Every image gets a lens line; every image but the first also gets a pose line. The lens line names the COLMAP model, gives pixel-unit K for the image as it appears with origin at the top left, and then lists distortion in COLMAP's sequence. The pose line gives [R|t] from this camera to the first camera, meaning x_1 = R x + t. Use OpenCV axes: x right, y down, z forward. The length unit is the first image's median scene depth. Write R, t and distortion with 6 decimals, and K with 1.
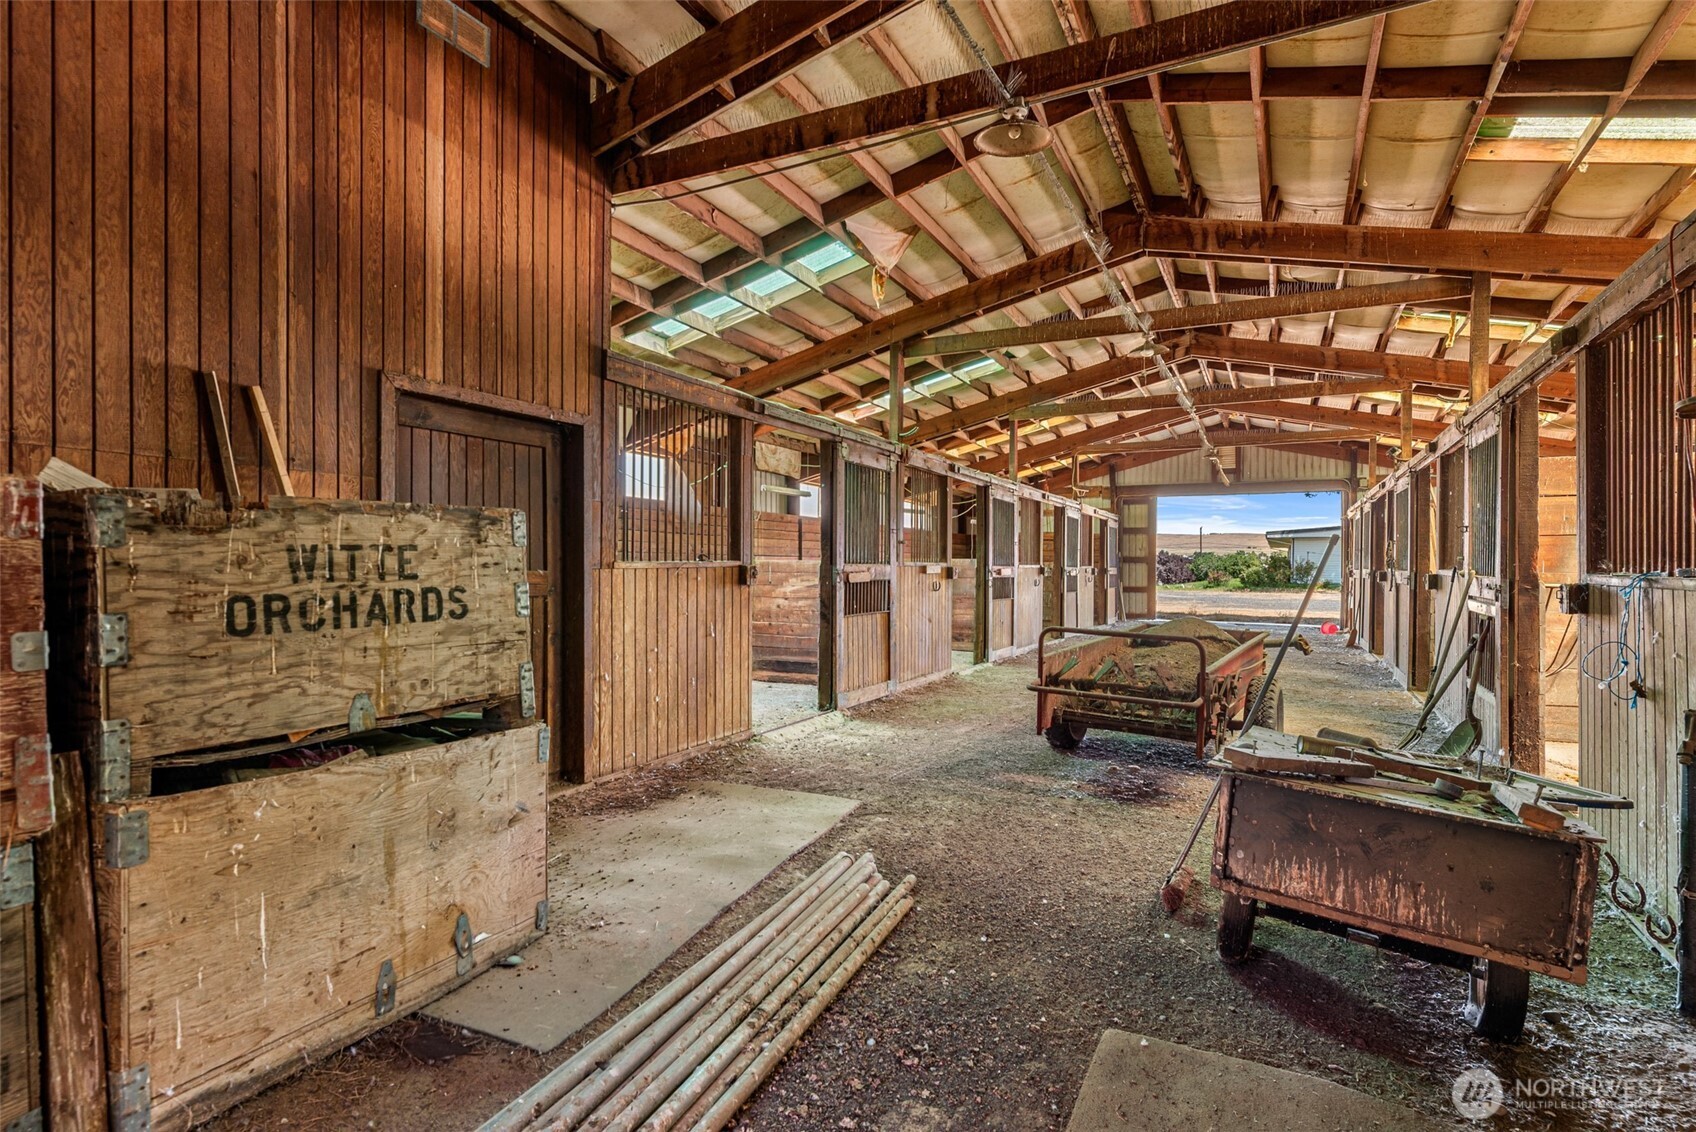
lens RADIAL K [[845.1, 0, 875.8], [0, 845.1, 572.0], [0, 0, 1]] dist [0.000075, -0.000010]
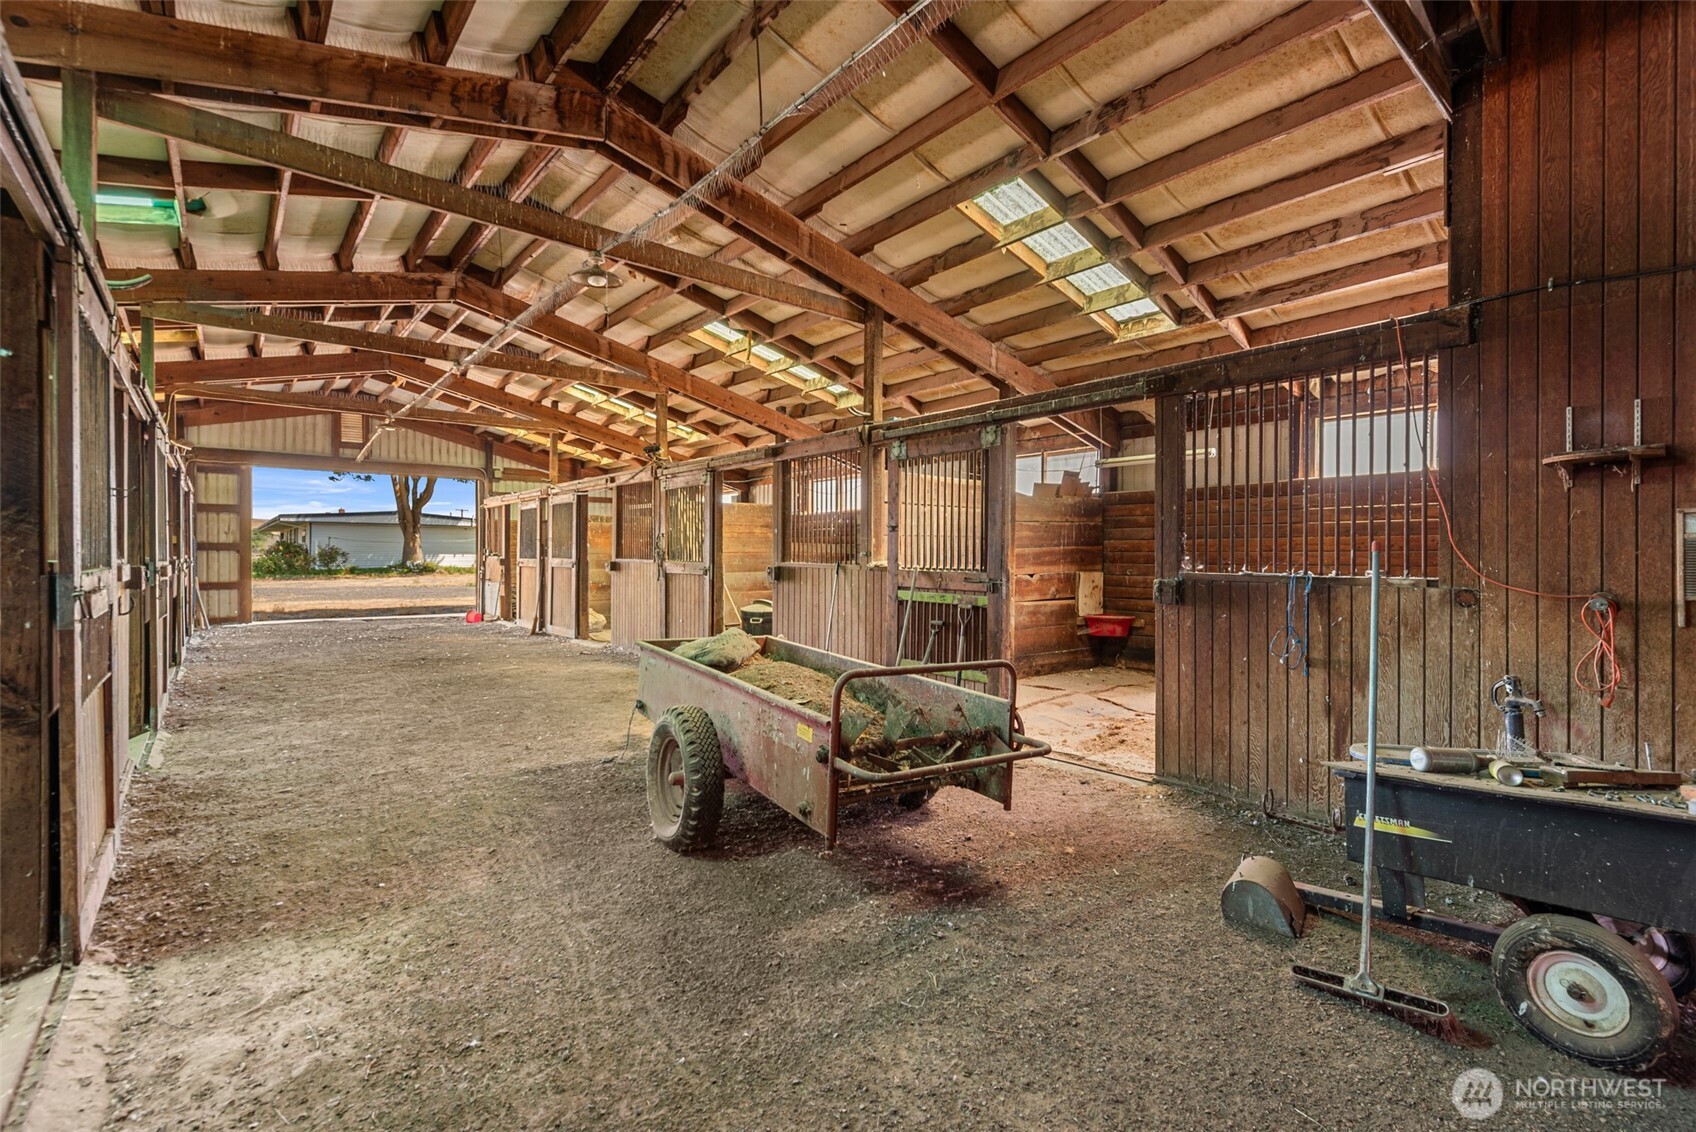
lens RADIAL K [[746.1, 0, 859.3], [0, 746.1, 566.0], [0, 0, 1]] dist [0.000767, -0.000502]
pose [[0.403098, -0.019658, 0.914945, -0.087739], [0.006026, 0.999805, 0.018827, -0.007126], [-0.915137, -0.002076, 0.403138, 0.229516]]
